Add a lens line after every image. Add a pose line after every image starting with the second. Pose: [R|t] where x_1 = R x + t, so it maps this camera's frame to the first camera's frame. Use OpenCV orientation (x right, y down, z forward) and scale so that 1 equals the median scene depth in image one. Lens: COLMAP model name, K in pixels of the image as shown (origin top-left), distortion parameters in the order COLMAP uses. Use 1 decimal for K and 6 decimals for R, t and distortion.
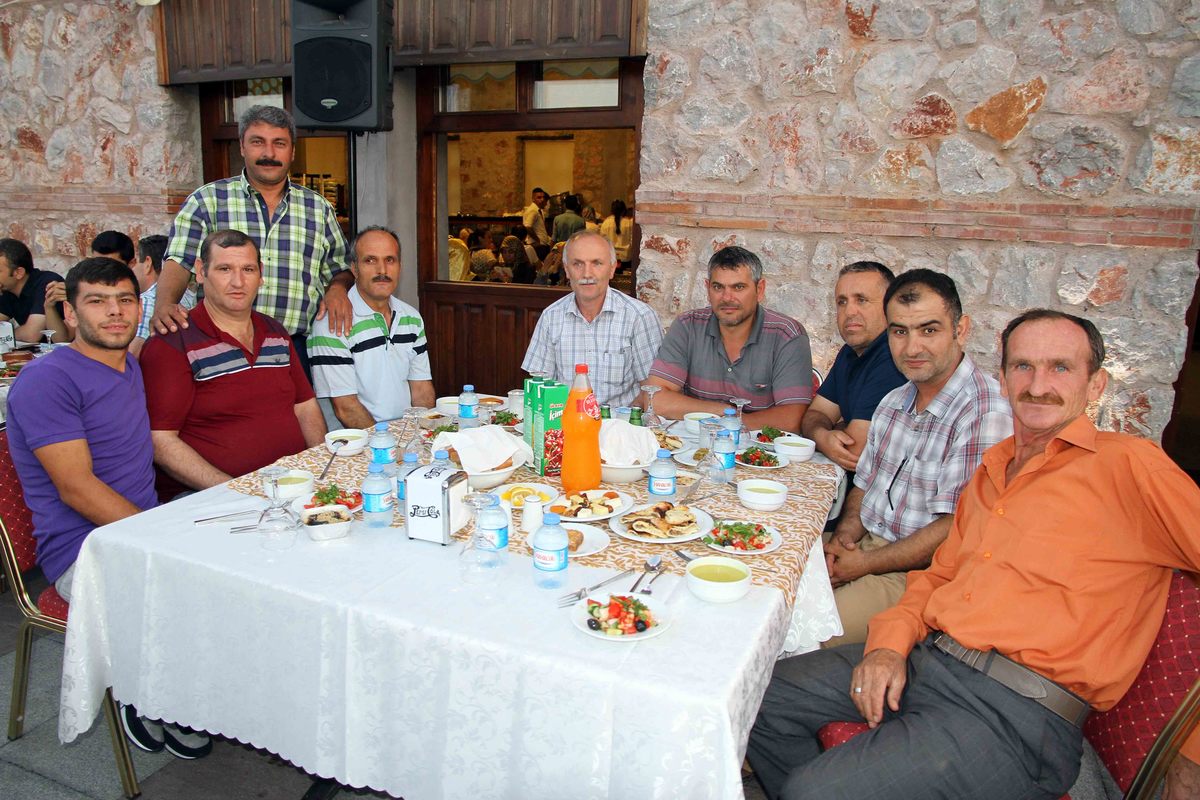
lens RADIAL K [[842.6, 0, 597.1], [0, 842.6, 384.5], [0, 0, 1]] dist [-0.113195, 0.089368]
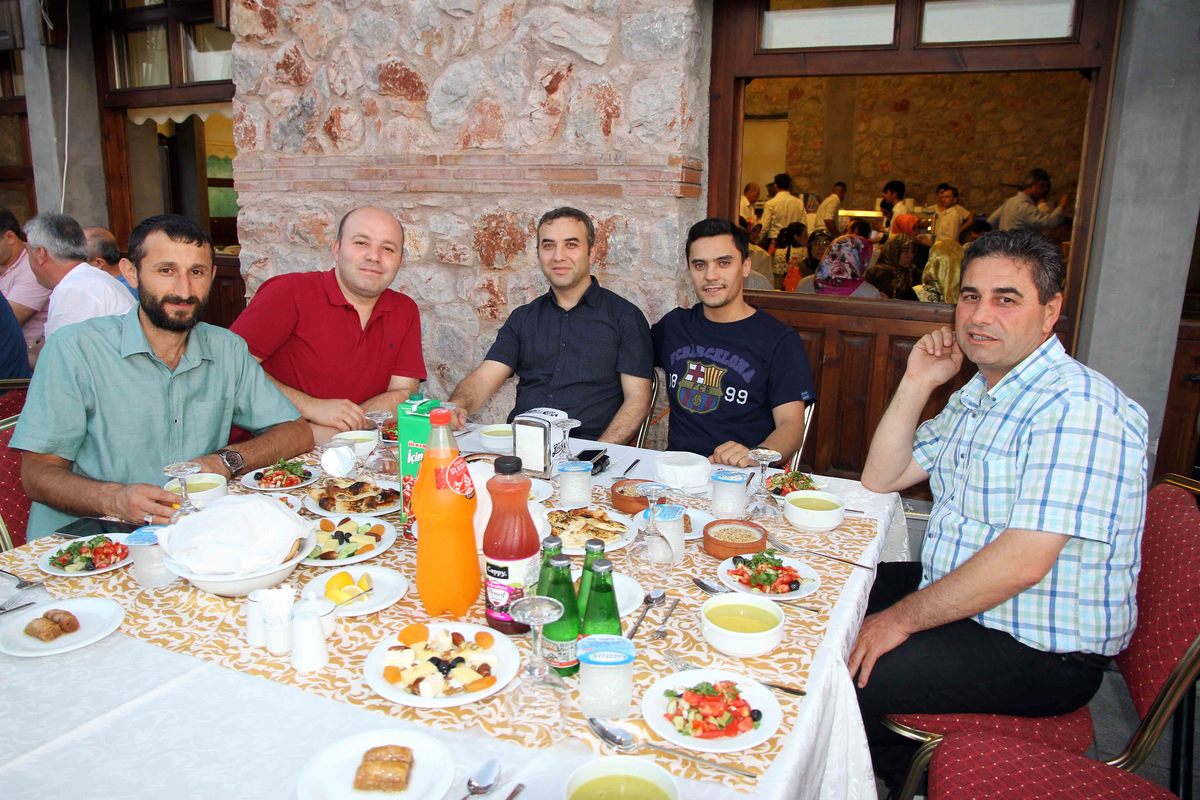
lens RADIAL K [[842.6, 0, 597.1], [0, 842.6, 384.5], [0, 0, 1]] dist [-0.113195, 0.089368]
pose [[0.998868, 0.005163, -0.047294, -0.540506], [-0.004645, 0.999928, 0.011040, -0.078002], [0.047348, -0.010808, 0.998820, 0.381889]]
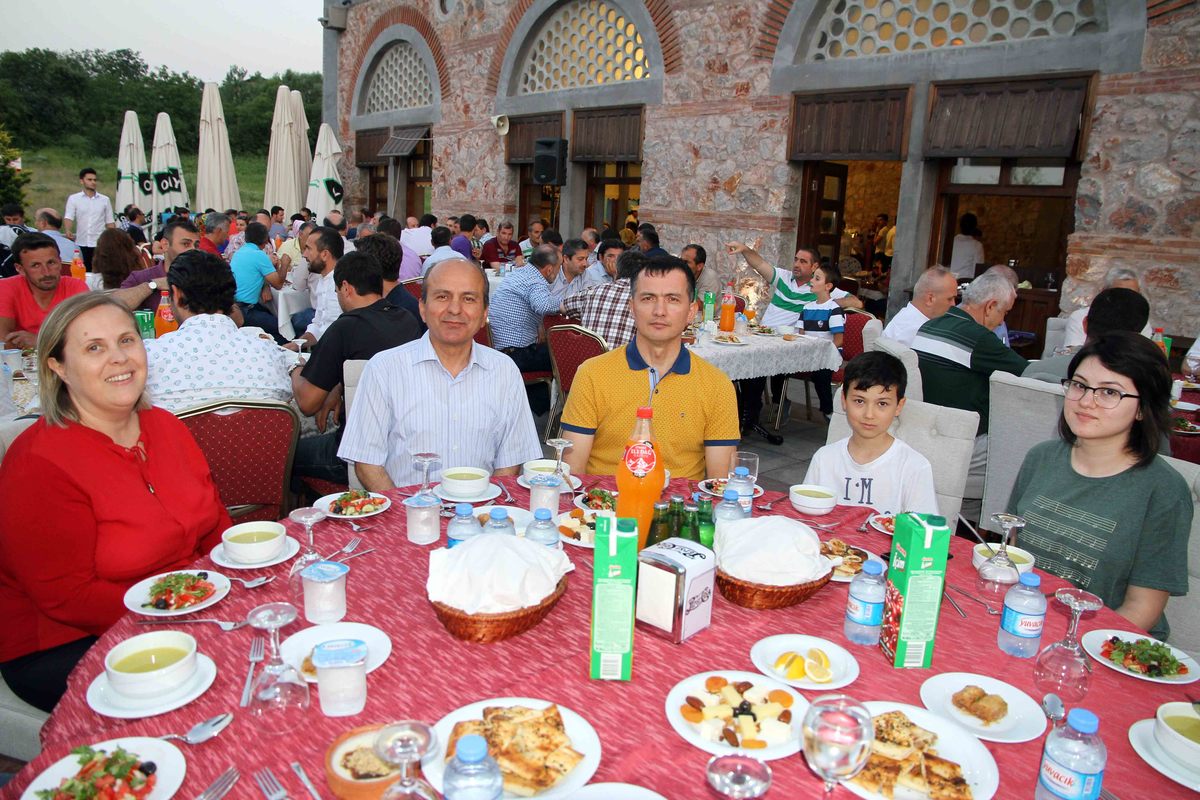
lens RADIAL K [[842.6, 0, 597.1], [0, 842.6, 384.5], [0, 0, 1]] dist [-0.113195, 0.089368]
pose [[0.891891, 0.110759, -0.438479, 0.912844], [-0.118869, 0.992869, 0.009010, 0.255987], [0.436350, 0.044086, 0.898696, -1.157699]]
